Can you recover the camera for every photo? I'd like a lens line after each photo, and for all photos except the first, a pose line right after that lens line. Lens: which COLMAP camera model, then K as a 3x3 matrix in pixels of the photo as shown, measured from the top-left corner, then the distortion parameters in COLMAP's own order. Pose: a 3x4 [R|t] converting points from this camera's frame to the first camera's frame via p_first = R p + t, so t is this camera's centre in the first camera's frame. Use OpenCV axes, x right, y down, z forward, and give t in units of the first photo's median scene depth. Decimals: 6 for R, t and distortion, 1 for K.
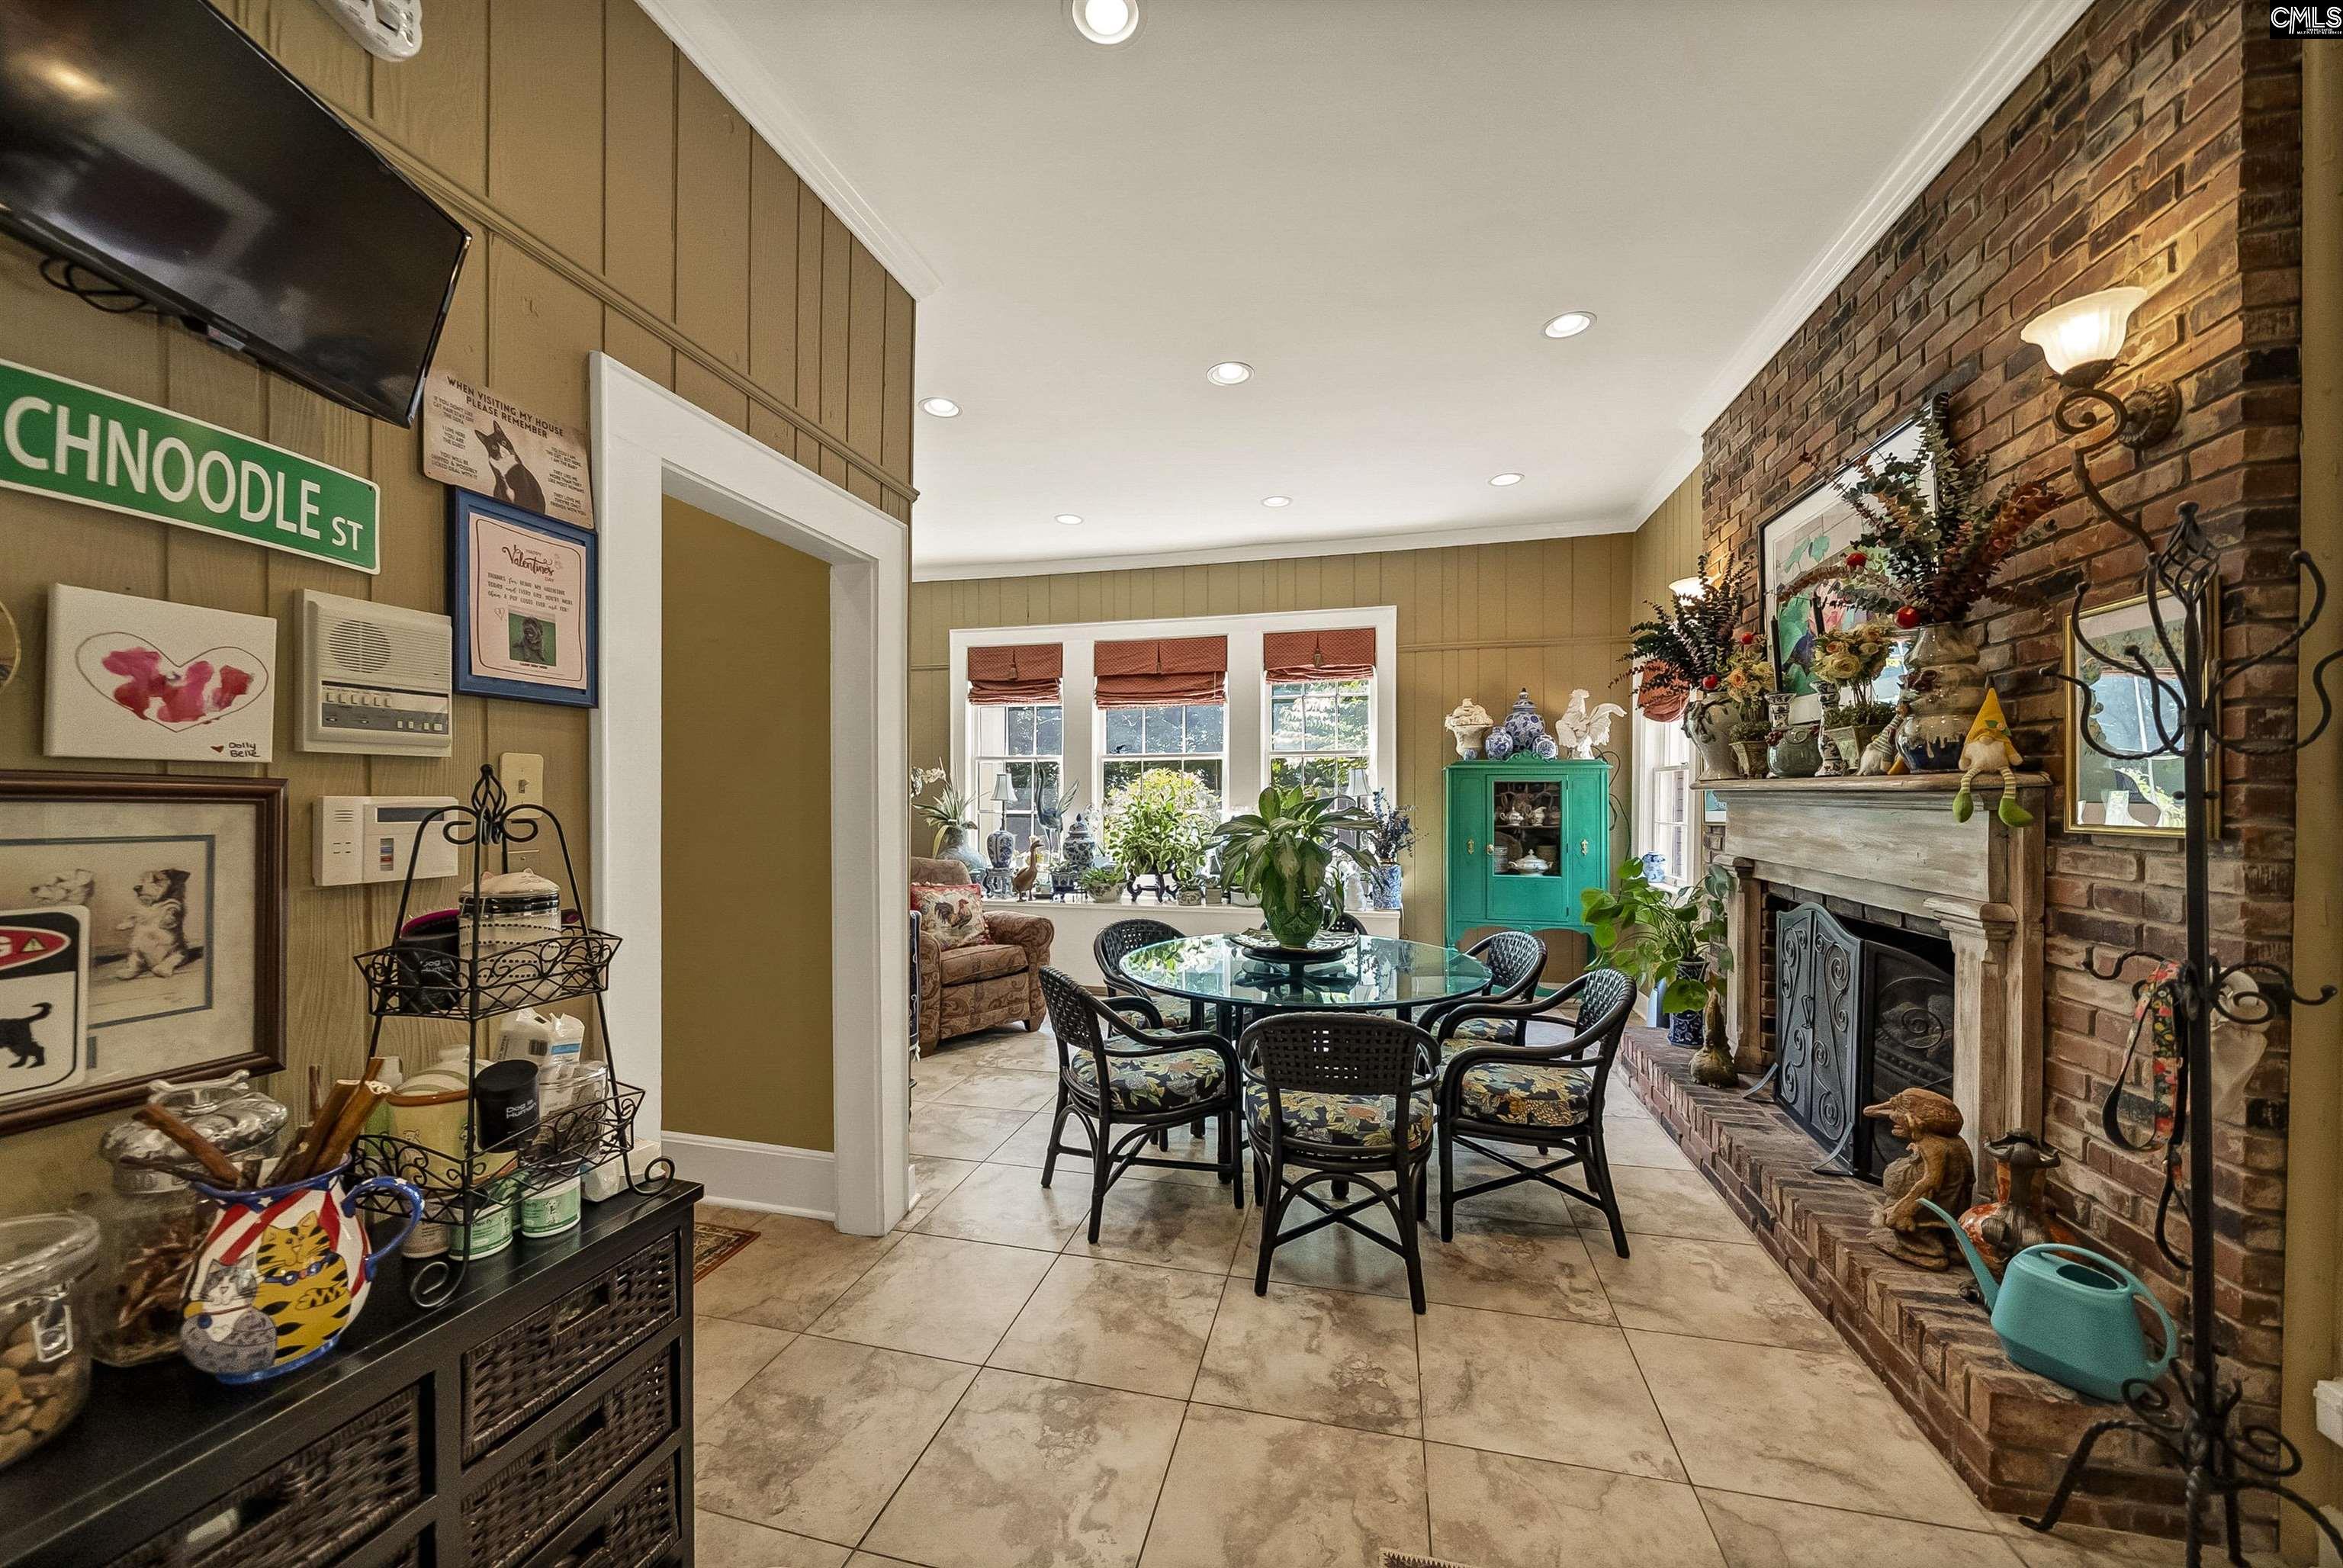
lens RADIAL K [[848.6, 0, 1161.9], [0, 848.6, 804.1], [0, 0, 1]] dist [-0.000182, -0.000186]
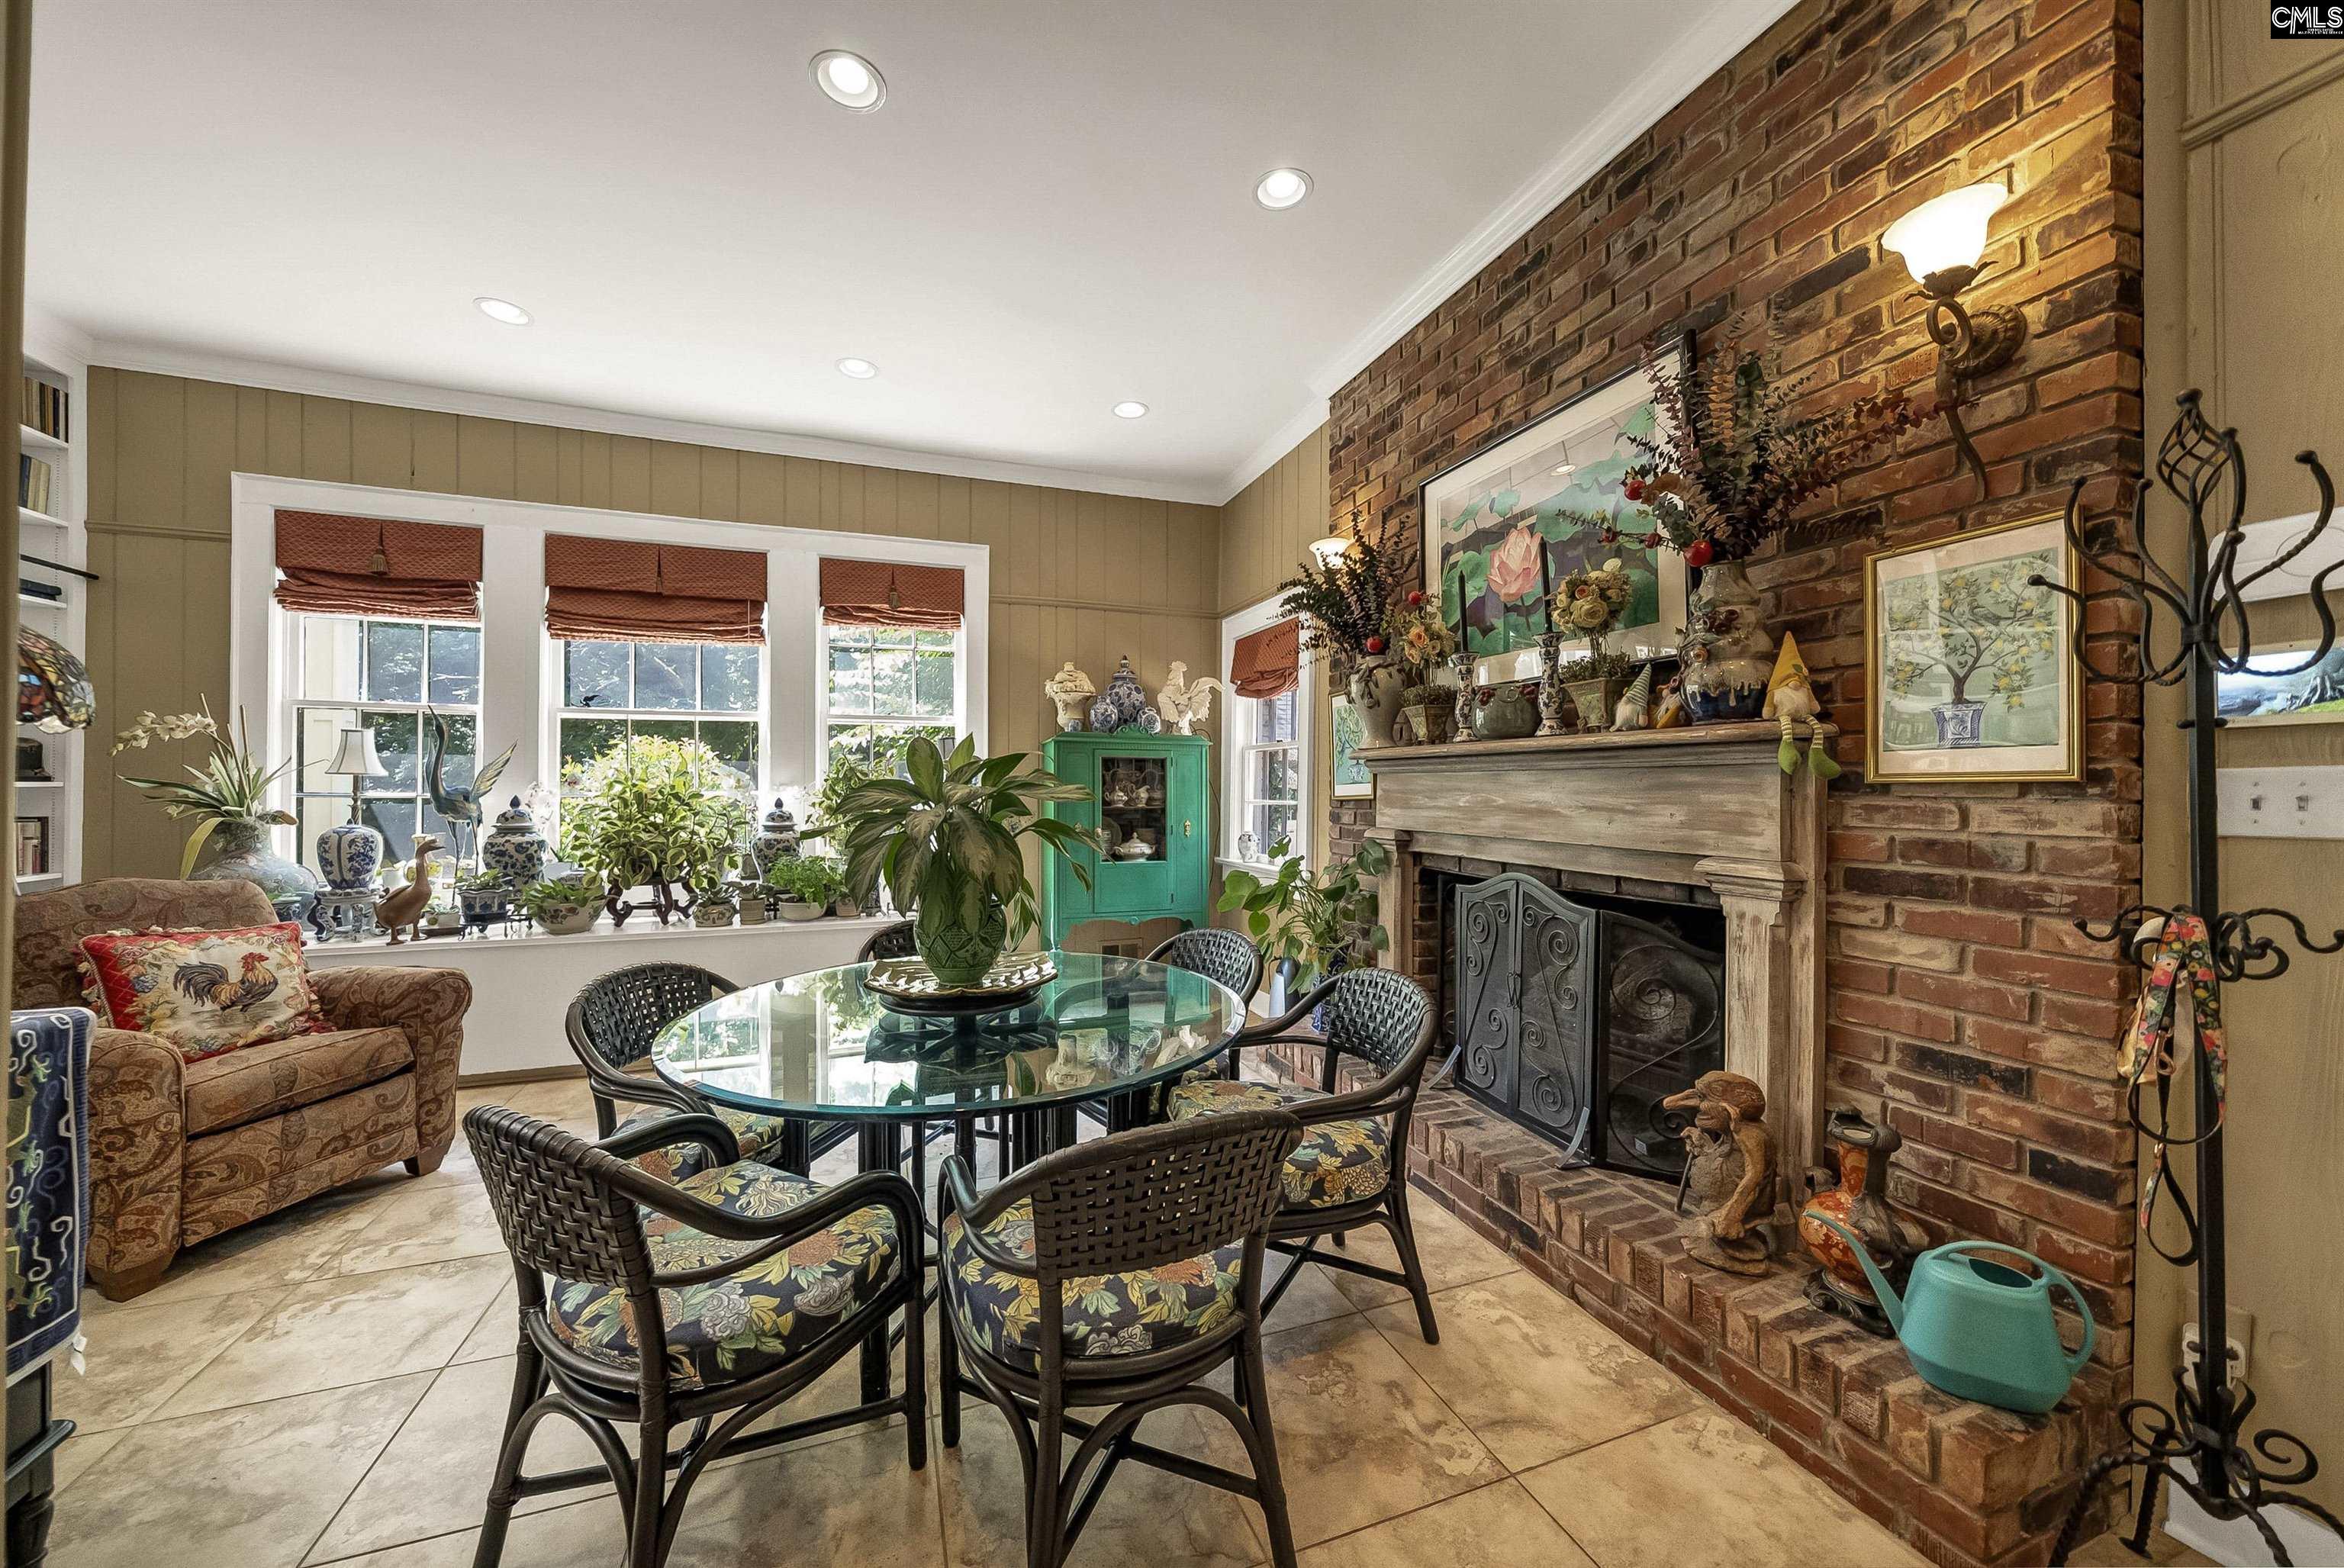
lens RADIAL K [[871.0, 0, 1172.0], [0, 871.0, 784.0], [0, 0, 1]] dist [-0.004759, -0.000439]
pose [[0.840592, 0.002686, 0.541661, -0.079120], [0.005203, 0.999902, -0.013033, 0.028956], [-0.541643, 0.013774, 0.840496, 0.407969]]
